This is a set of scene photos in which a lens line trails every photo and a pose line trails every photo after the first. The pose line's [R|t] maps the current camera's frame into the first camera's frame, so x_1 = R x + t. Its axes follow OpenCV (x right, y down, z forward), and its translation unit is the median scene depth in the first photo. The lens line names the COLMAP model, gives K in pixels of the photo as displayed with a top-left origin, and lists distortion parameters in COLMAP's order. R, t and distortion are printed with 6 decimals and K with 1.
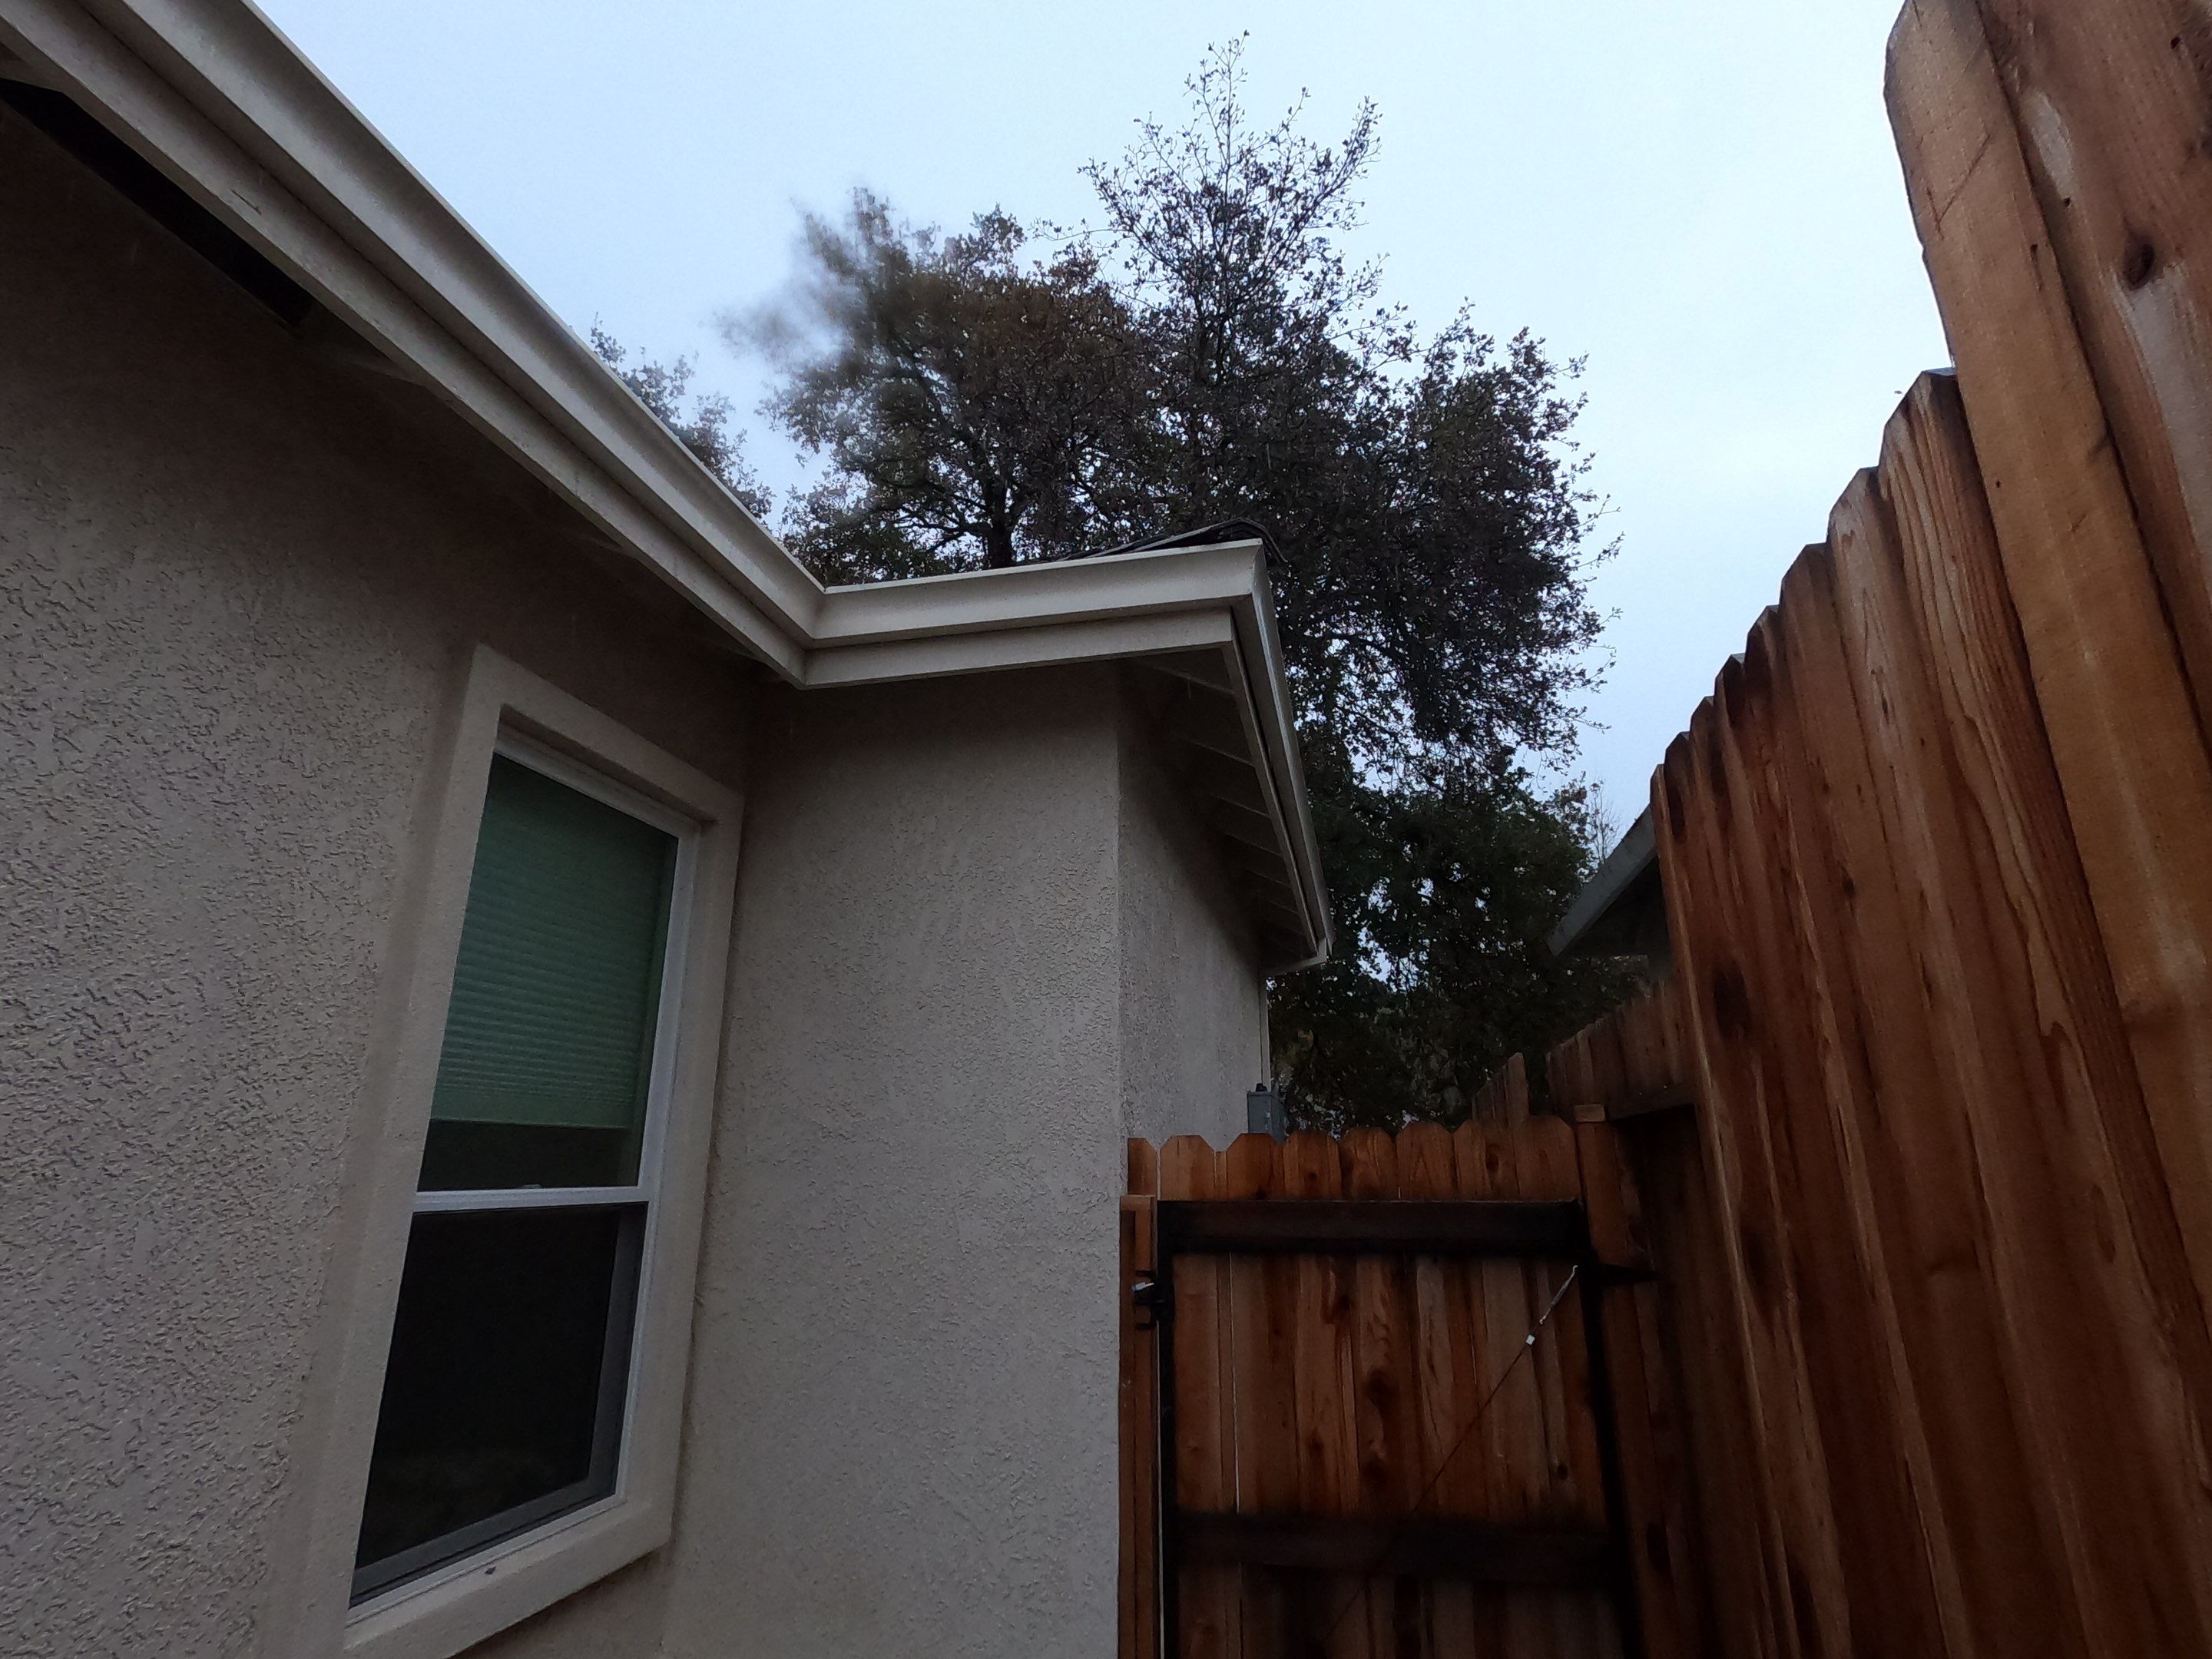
lens RADIAL K [[1129.6, 0, 1081.0], [0, 1129.6, 830.9], [0, 0, 1]] dist [-0.000243, 0.001997]
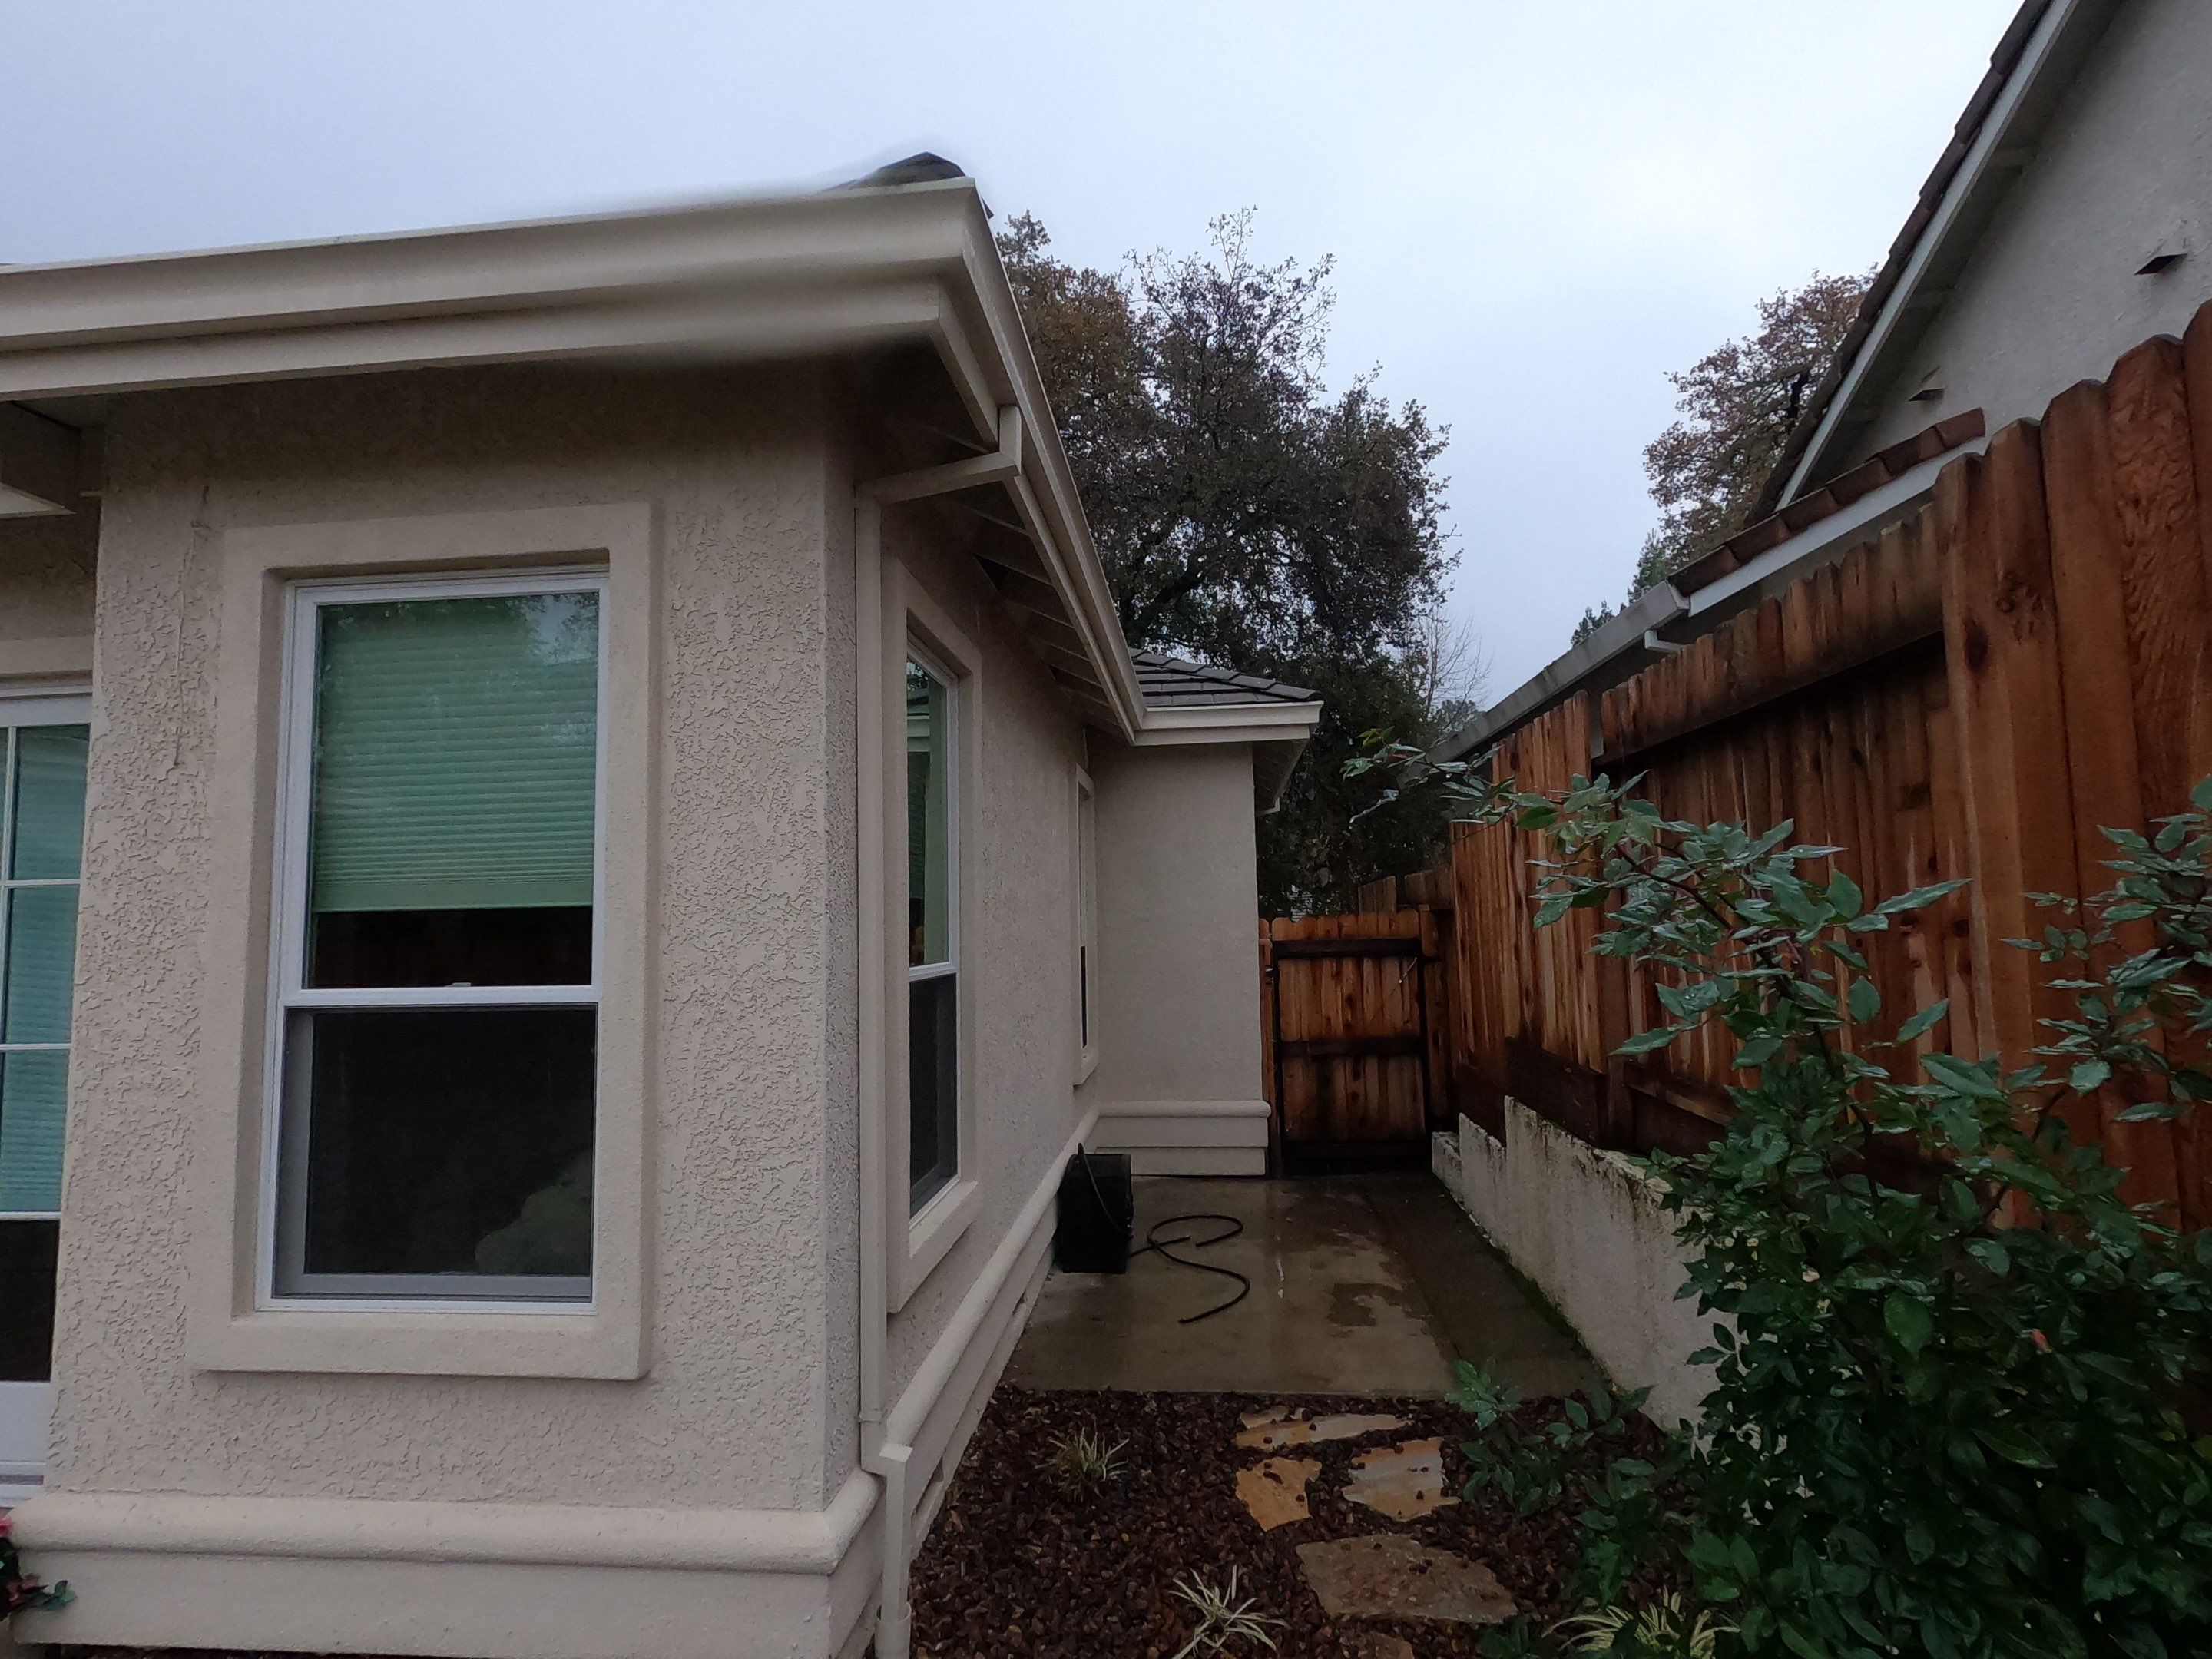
lens RADIAL K [[1129.6, 0, 1090.7], [0, 1129.6, 832.4], [0, 0, 1]] dist [-0.000243, 0.001997]
pose [[0.990047, -0.015868, 0.139837, -0.775229], [-0.013302, 0.978624, 0.205227, -0.506003], [-0.140105, -0.205044, 0.968673, -1.597942]]
